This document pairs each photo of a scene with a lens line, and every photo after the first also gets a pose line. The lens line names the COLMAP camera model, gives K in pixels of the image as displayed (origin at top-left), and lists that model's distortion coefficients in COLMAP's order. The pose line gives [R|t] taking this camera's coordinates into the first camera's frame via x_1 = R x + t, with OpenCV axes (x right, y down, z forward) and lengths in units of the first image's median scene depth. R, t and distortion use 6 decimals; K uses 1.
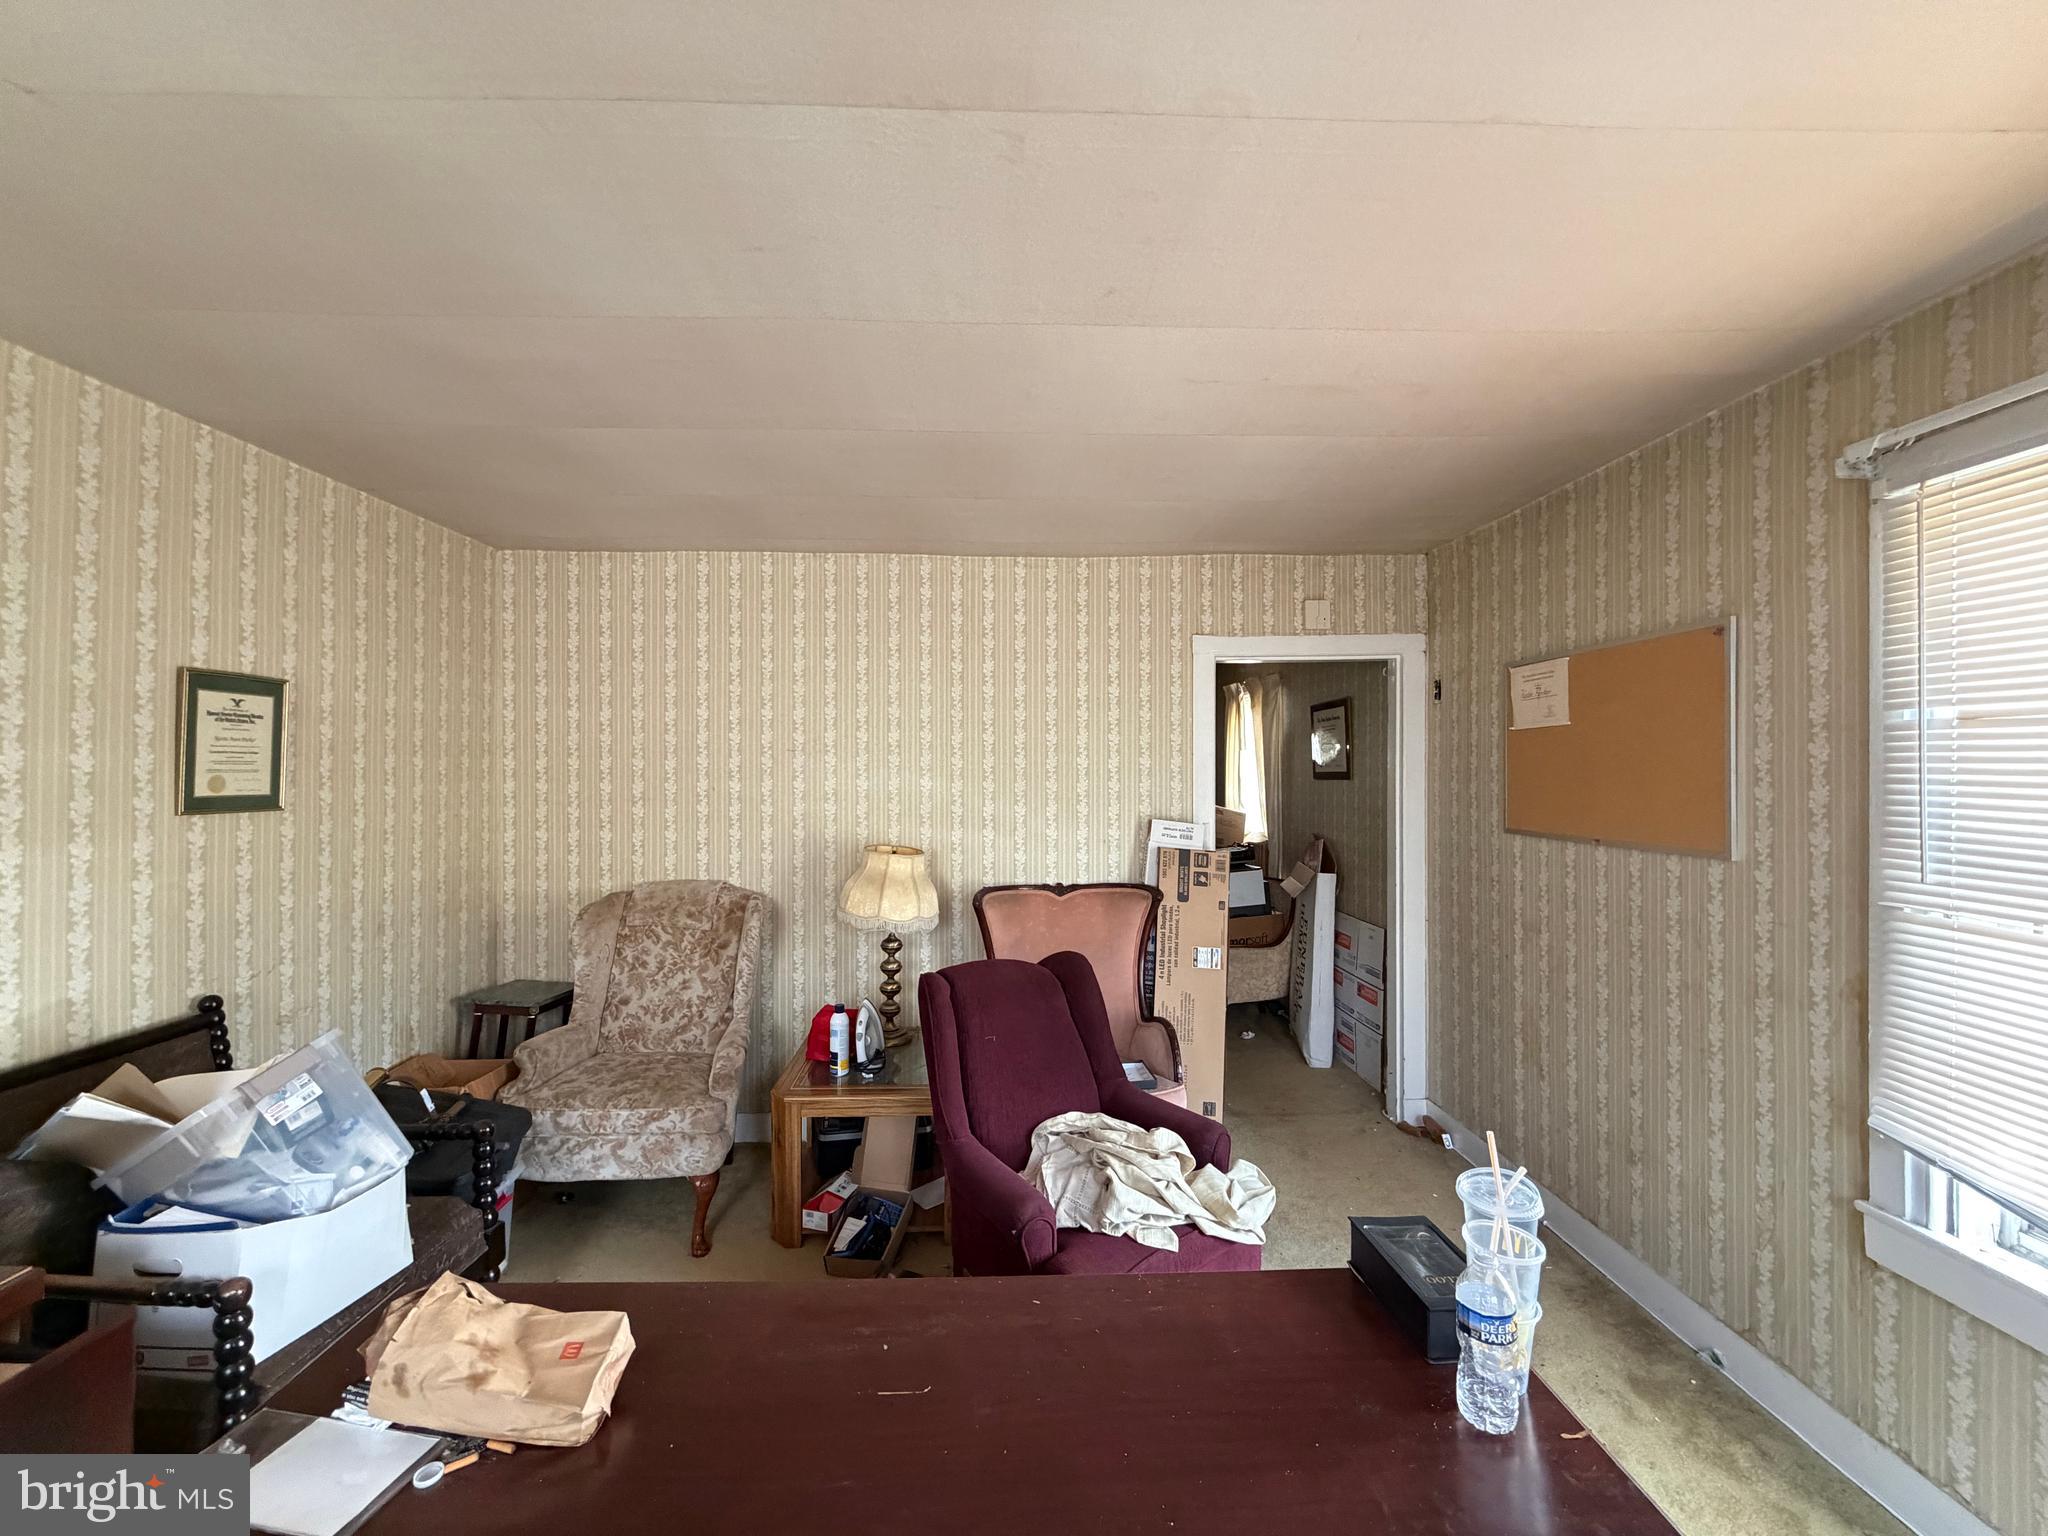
lens RADIAL K [[819.7, 0, 1025.4], [0, 819.7, 768.1], [0, 0, 1]] dist [0.000287, 0.000056]
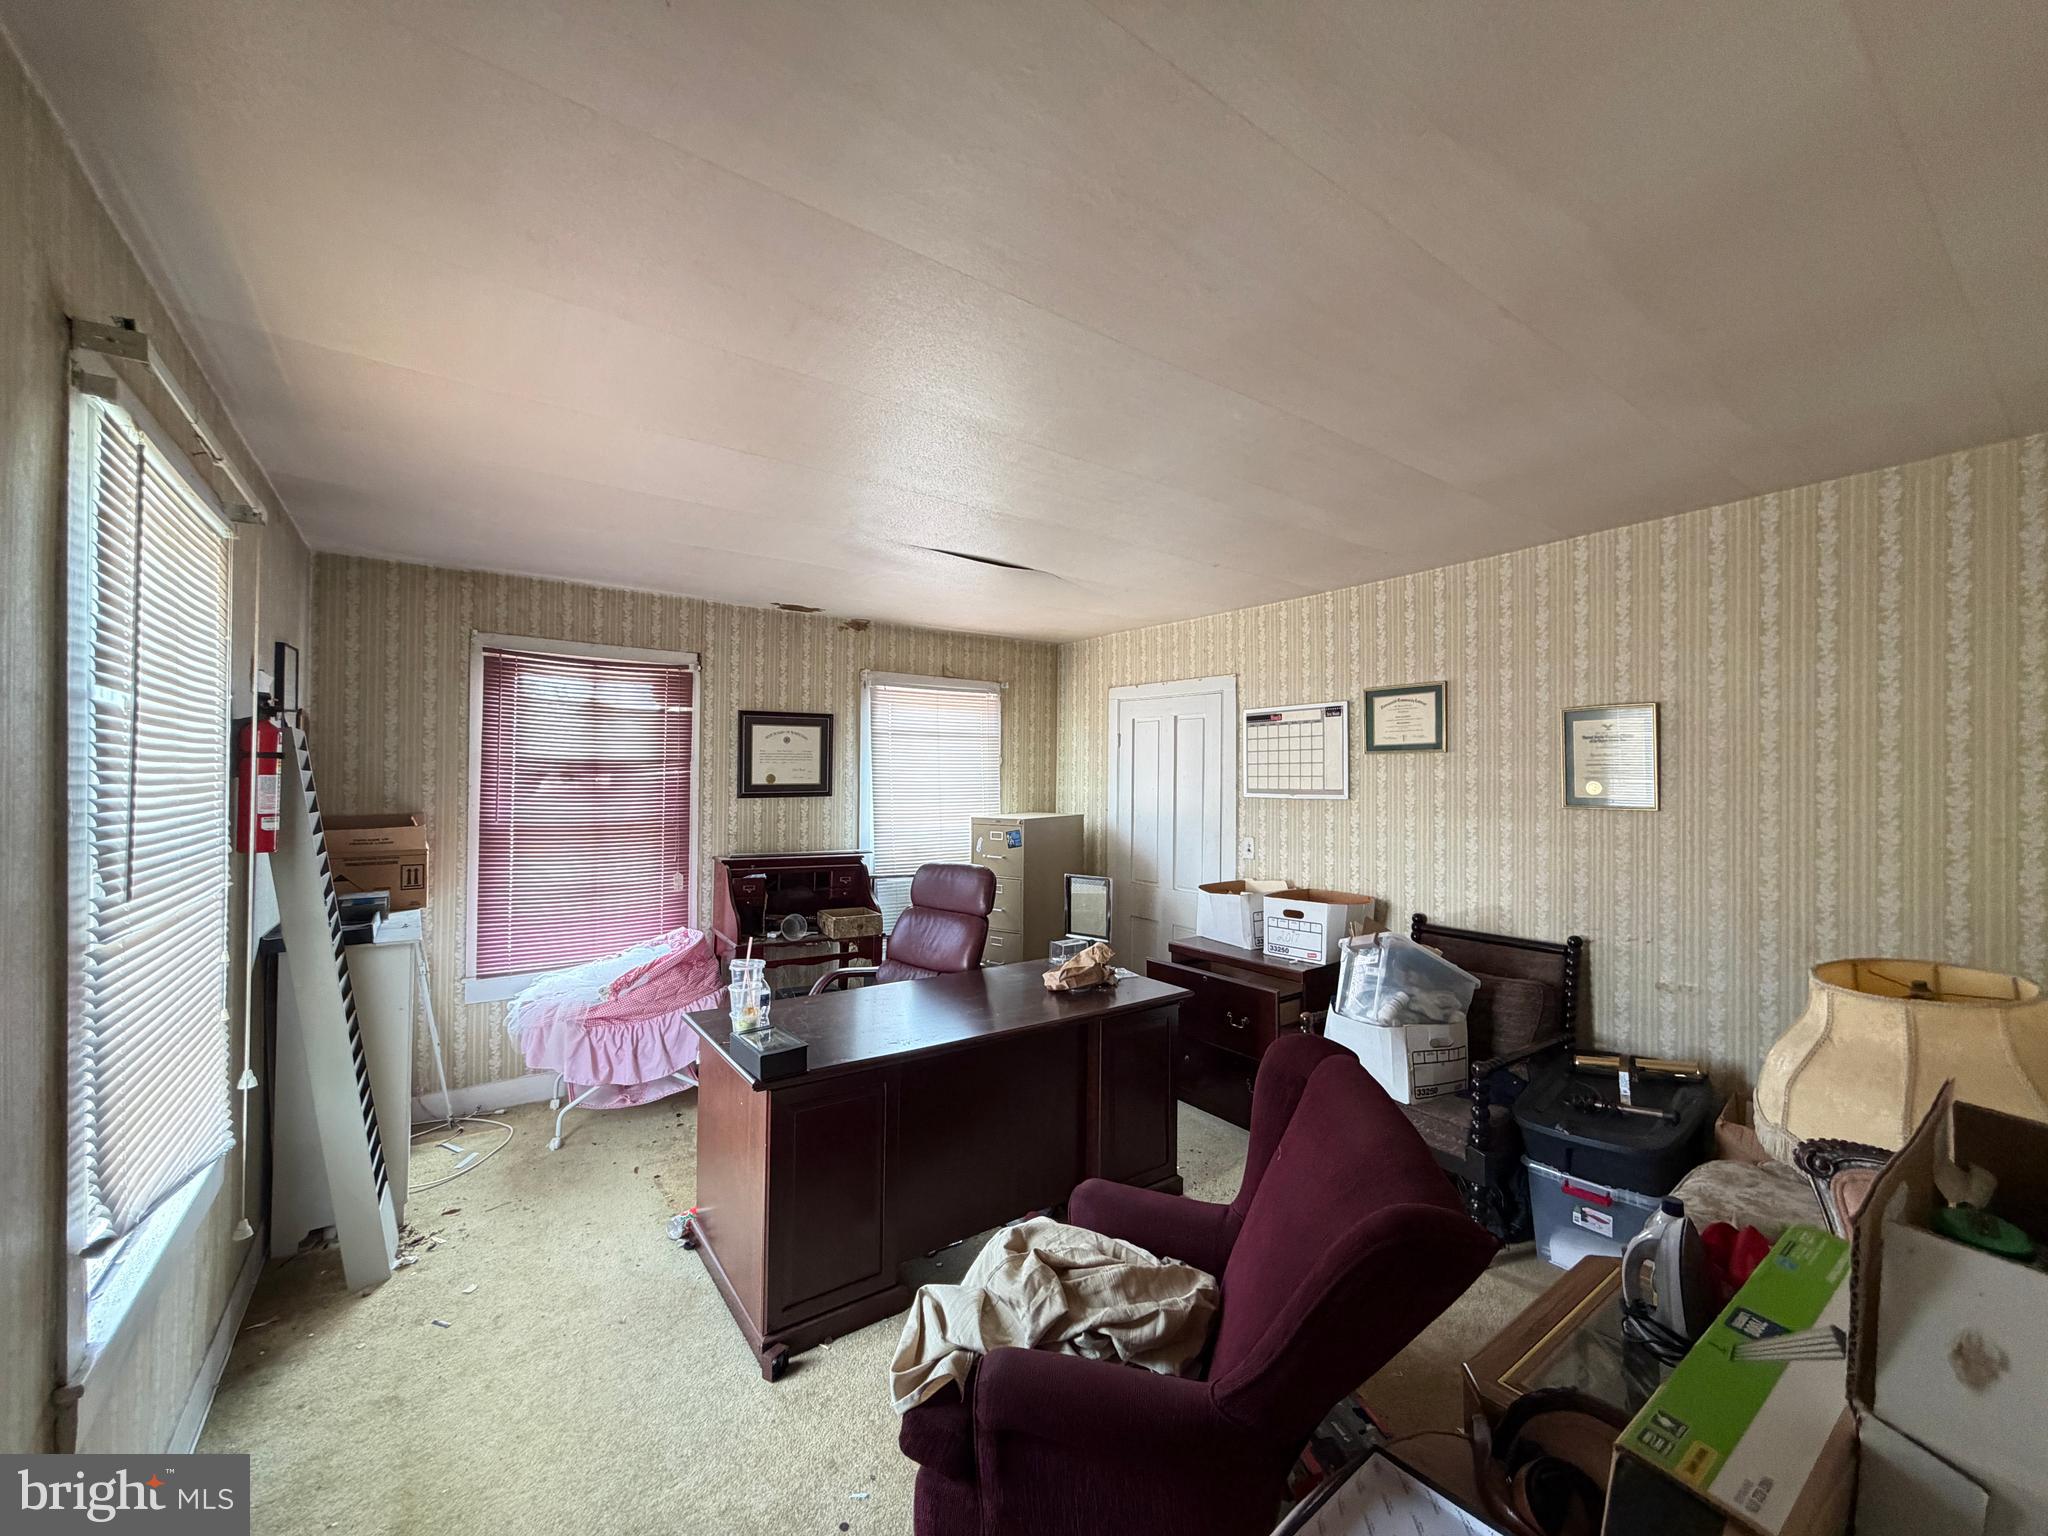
lens RADIAL K [[819.7, 0, 1026.4], [0, 819.7, 774.4], [0, 0, 1]] dist [0.000287, 0.000056]
pose [[-0.822913, -0.003157, -0.568159, 0.642287], [0.003982, 0.999928, -0.011325, 0.008817], [0.568154, -0.011582, -0.822841, 1.732442]]
